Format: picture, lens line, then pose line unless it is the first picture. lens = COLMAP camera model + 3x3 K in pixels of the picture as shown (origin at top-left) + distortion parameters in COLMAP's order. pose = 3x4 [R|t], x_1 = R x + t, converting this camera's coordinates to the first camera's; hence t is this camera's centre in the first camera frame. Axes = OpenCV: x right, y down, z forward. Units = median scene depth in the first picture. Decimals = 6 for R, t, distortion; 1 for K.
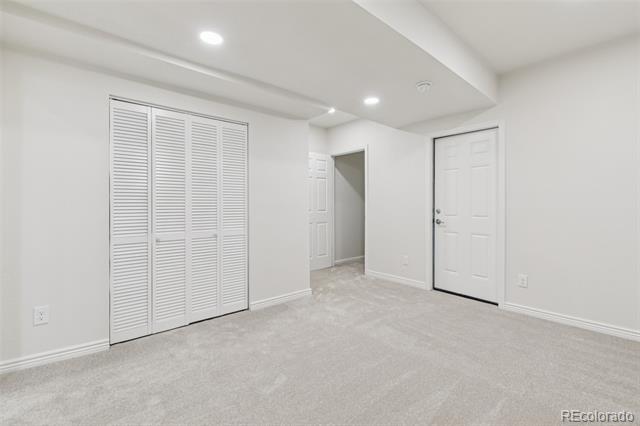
lens RADIAL K [[280.4, 0, 321.1], [0, 280.4, 208.9], [0, 0, 1]] dist [0.003693, 0.000153]
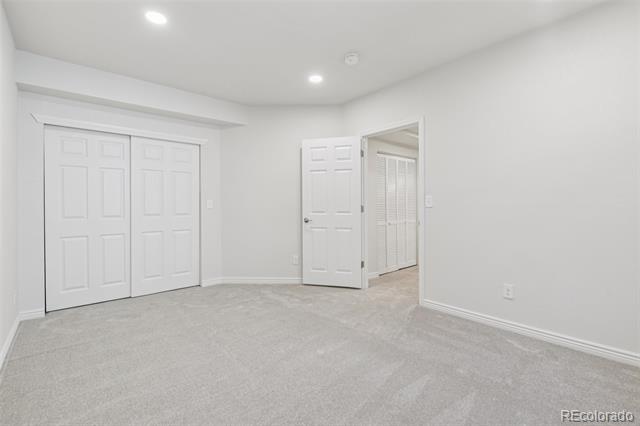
lens RADIAL K [[280.4, 0, 321.1], [0, 280.4, 208.9], [0, 0, 1]] dist [0.003693, 0.000153]
pose [[0.999996, -0.002942, -0.000575, -1.057684], [0.002944, 0.999990, 0.003290, 0.000566], [0.000565, -0.003292, 0.999994, -0.917021]]
